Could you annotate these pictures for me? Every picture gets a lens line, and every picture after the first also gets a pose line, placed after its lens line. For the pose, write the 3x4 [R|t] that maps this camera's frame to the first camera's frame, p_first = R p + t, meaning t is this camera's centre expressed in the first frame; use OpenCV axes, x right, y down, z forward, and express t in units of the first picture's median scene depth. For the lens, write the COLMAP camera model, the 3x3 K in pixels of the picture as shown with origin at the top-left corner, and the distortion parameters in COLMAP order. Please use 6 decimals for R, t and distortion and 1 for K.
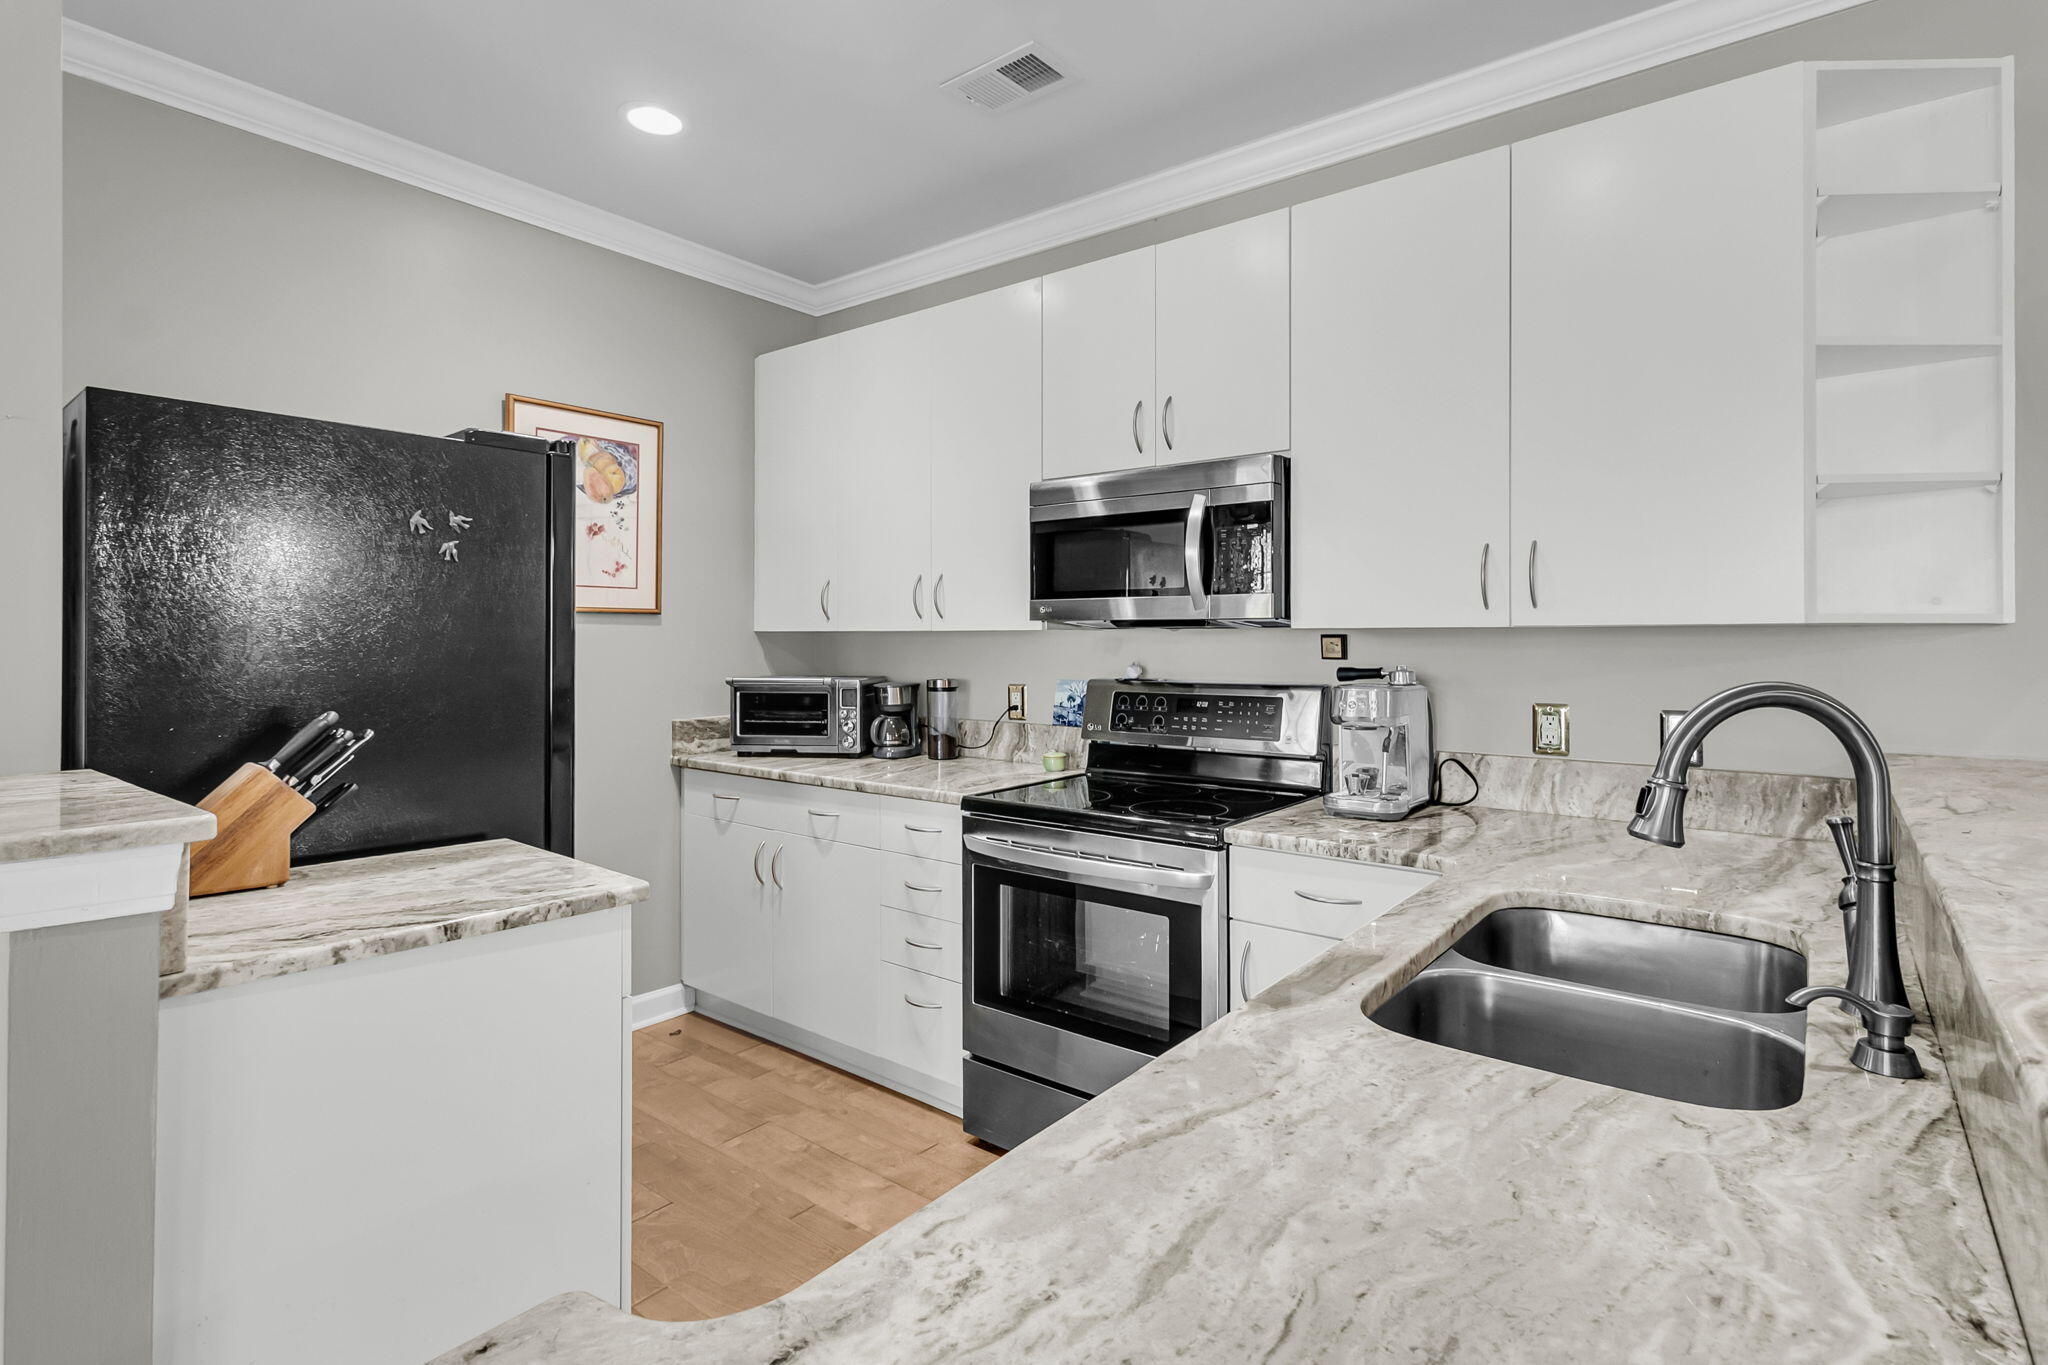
lens RADIAL K [[995.8, 0, 1028.7], [0, 995.8, 641.5], [0, 0, 1]] dist [-0.000928, -0.000062]
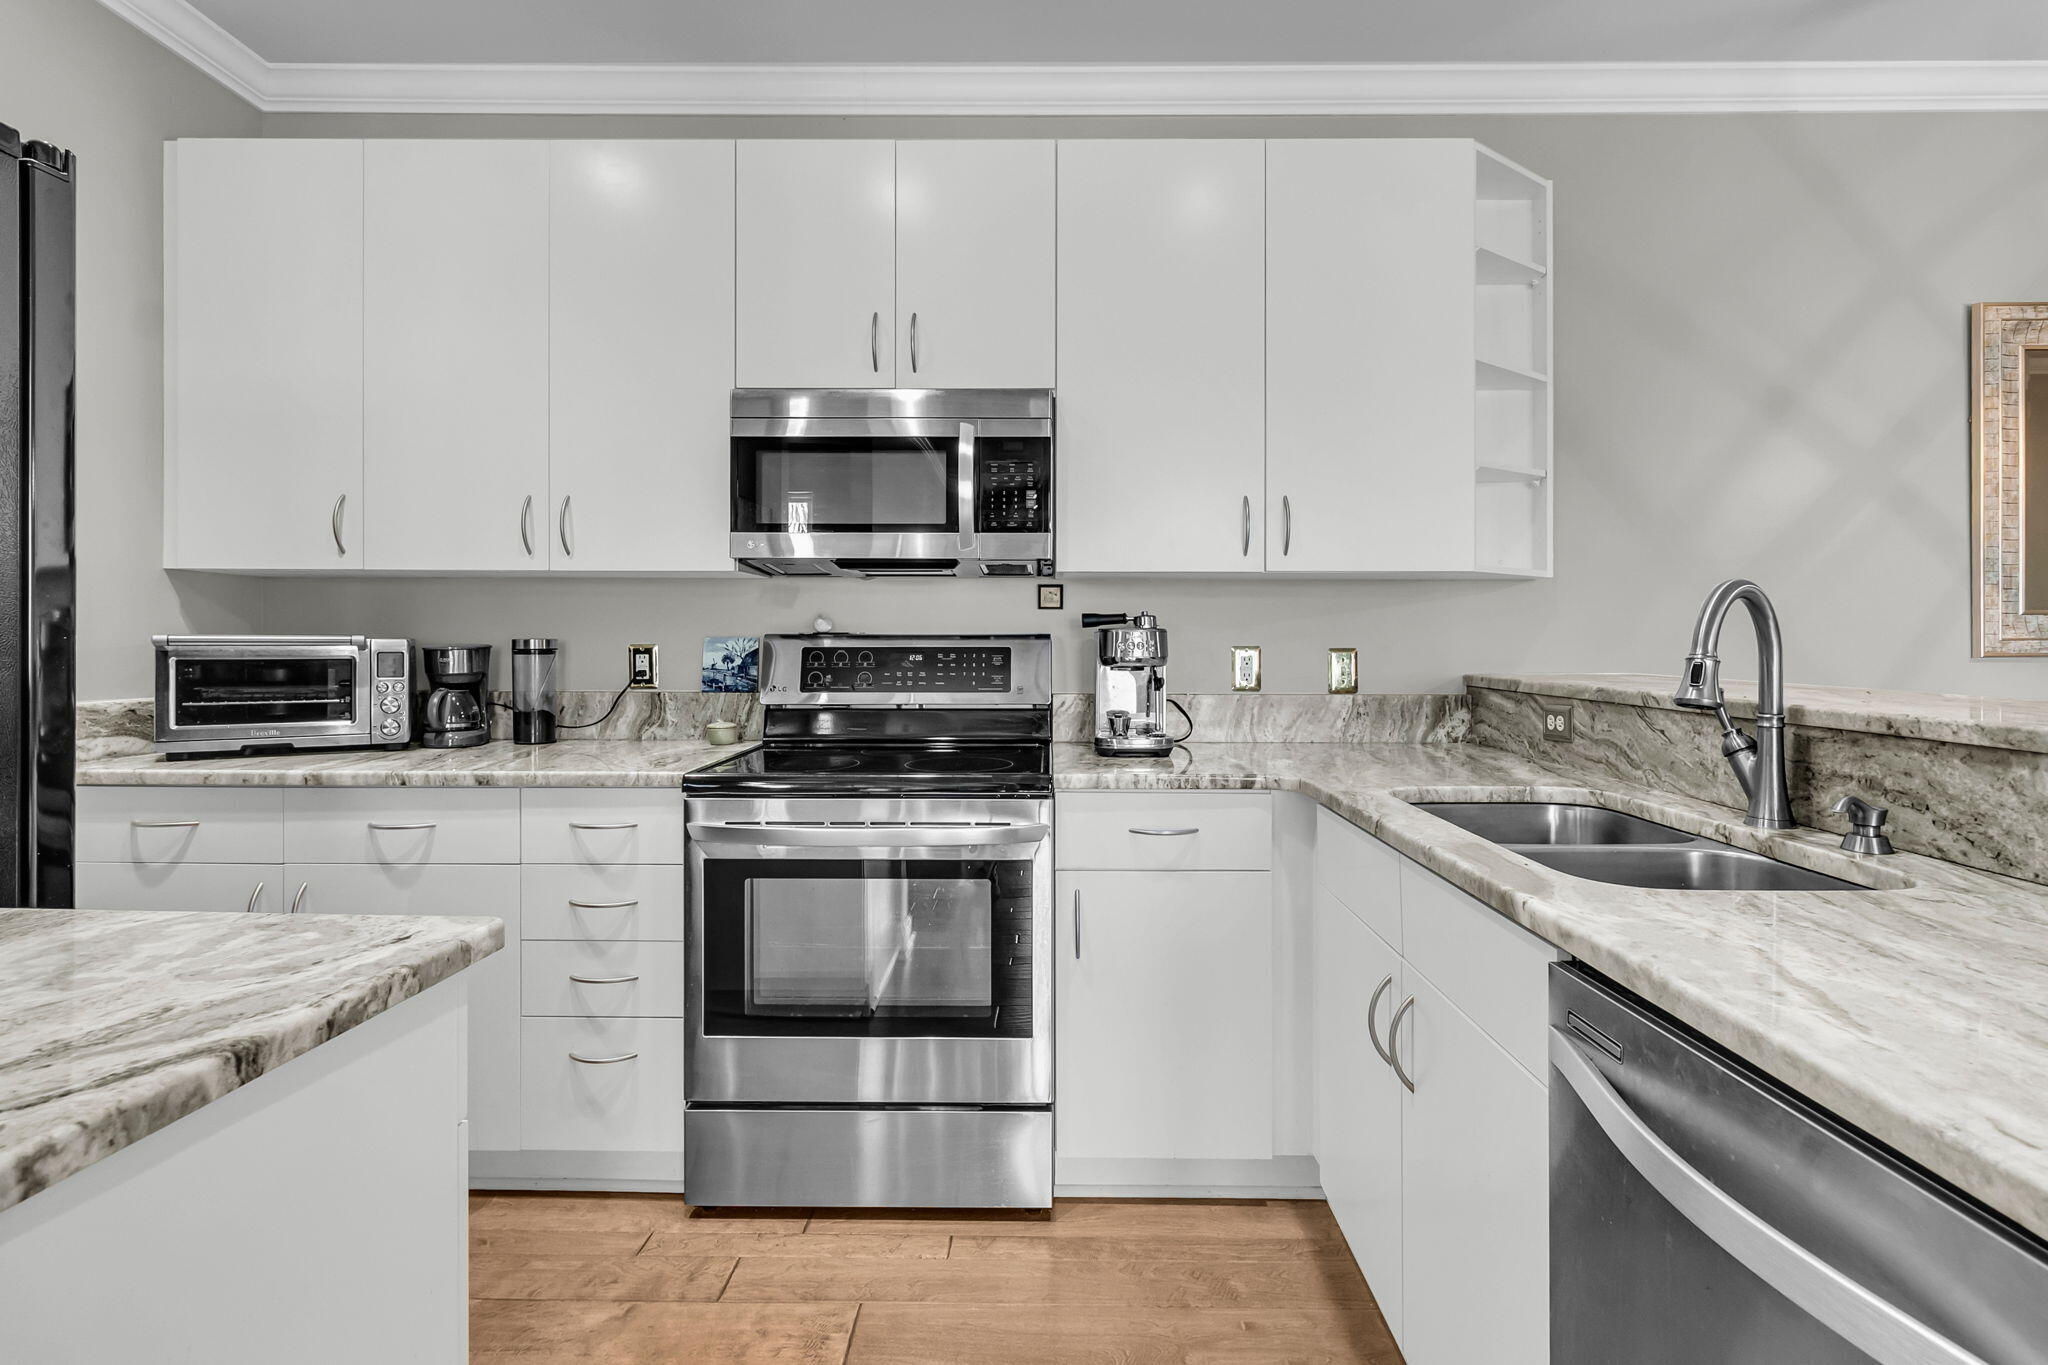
lens RADIAL K [[988.9, 0, 1042.4], [0, 988.9, 637.8], [0, 0, 1]] dist [0.000745, 0.001065]
pose [[0.787309, 0.003698, 0.616547, -0.288577], [-0.002500, 0.999993, -0.002805, 0.045160], [-0.616553, 0.000667, 0.787313, 0.199516]]
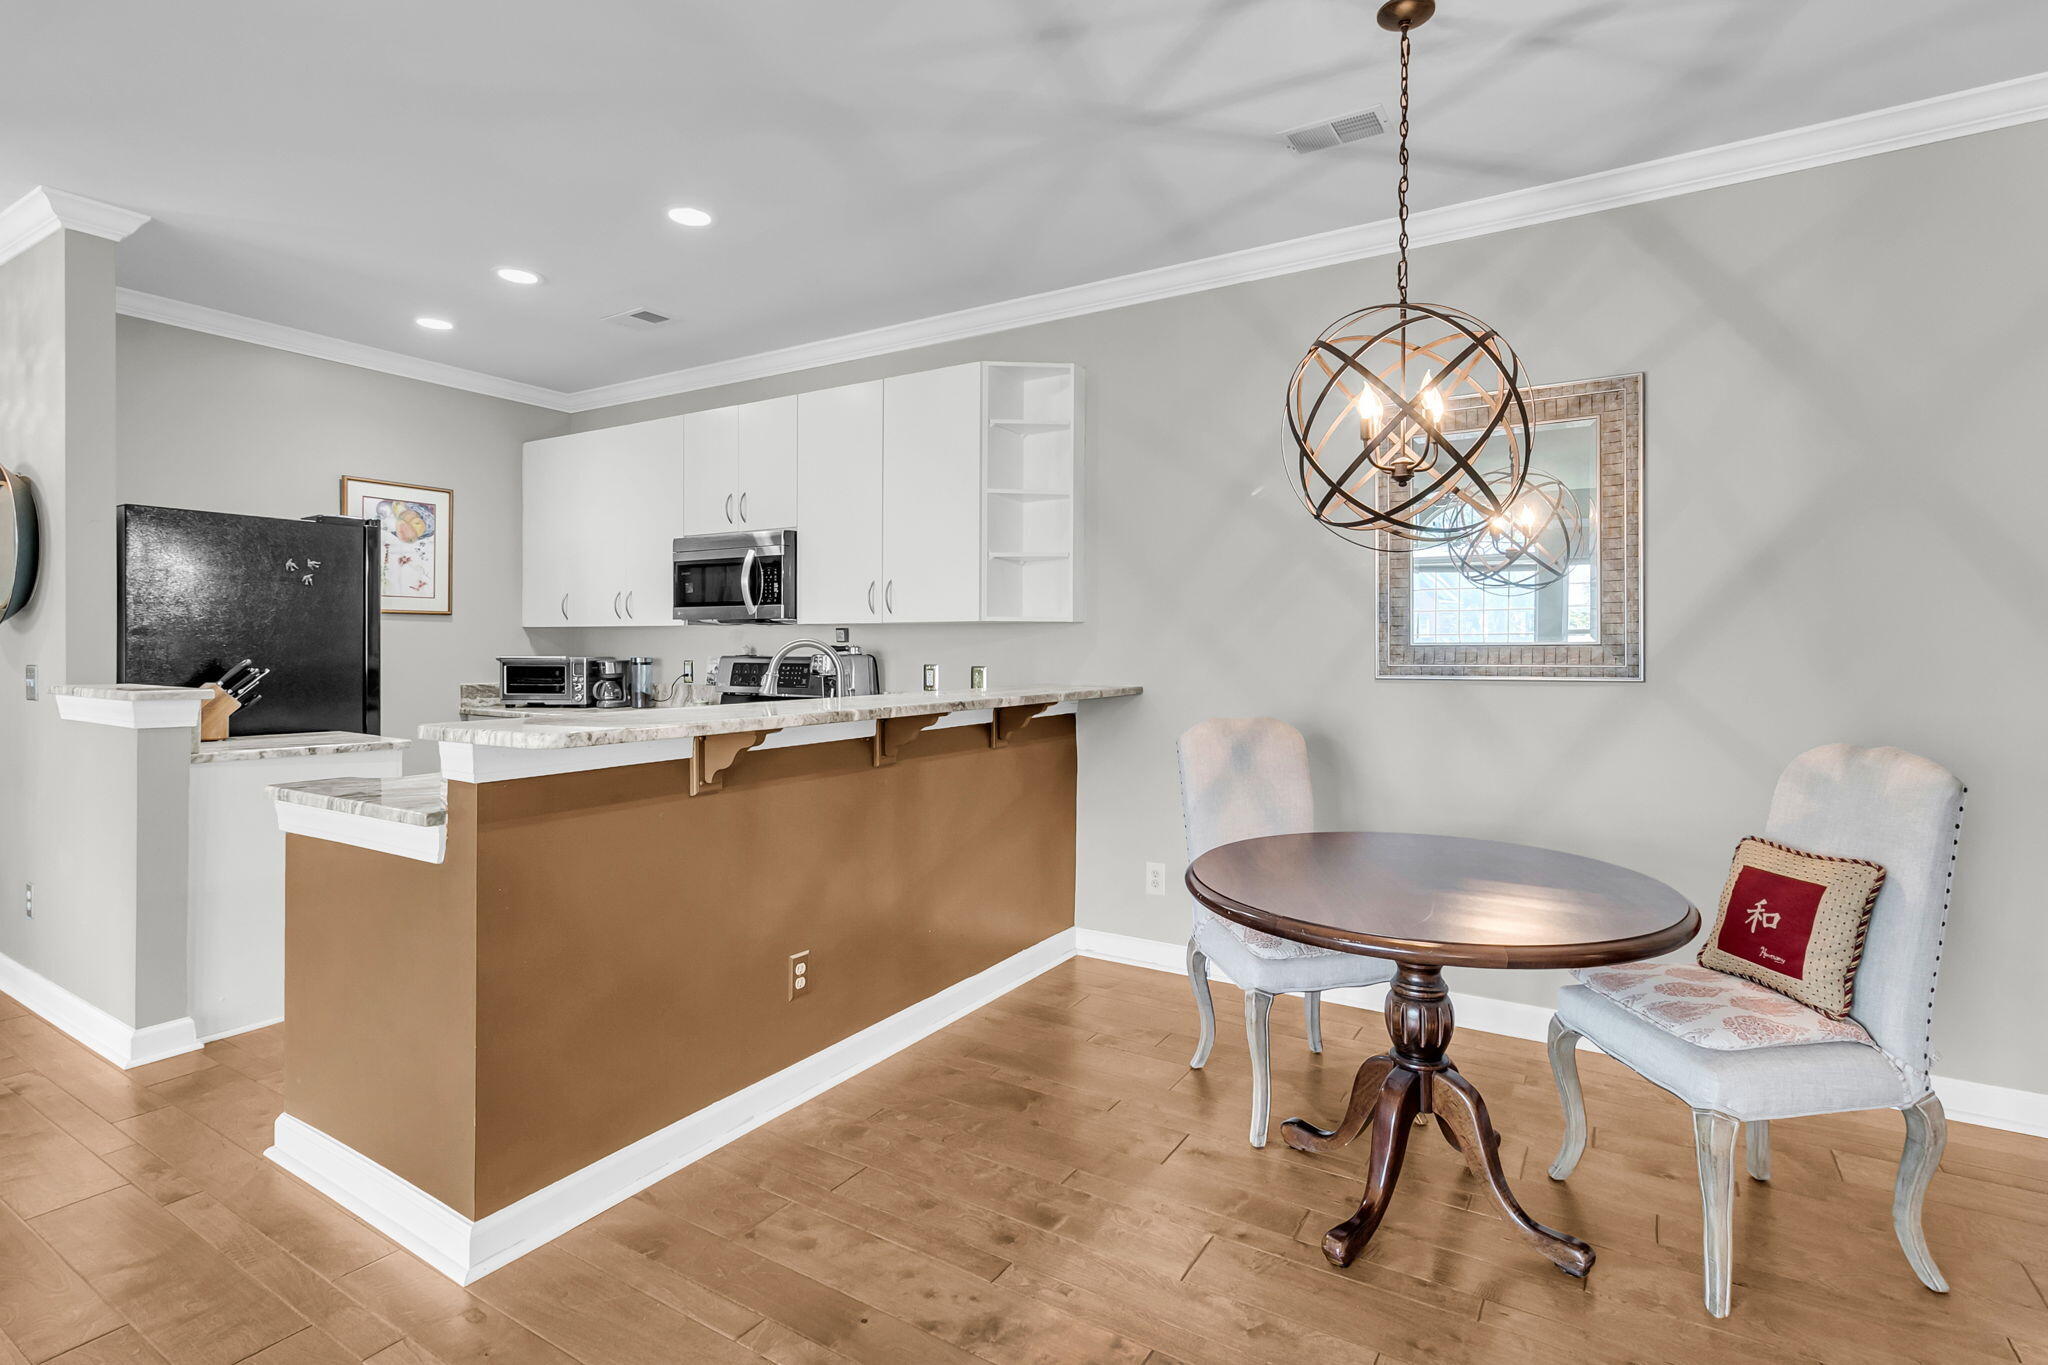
lens RADIAL K [[983.9, 0, 1025.1], [0, 983.9, 658.7], [0, 0, 1]] dist [0.000019, -0.000533]
pose [[0.993471, 0.001592, 0.114078, 0.395280], [-0.002806, 0.999941, 0.010483, 0.025648], [-0.114055, -0.010734, 0.993416, -0.716084]]
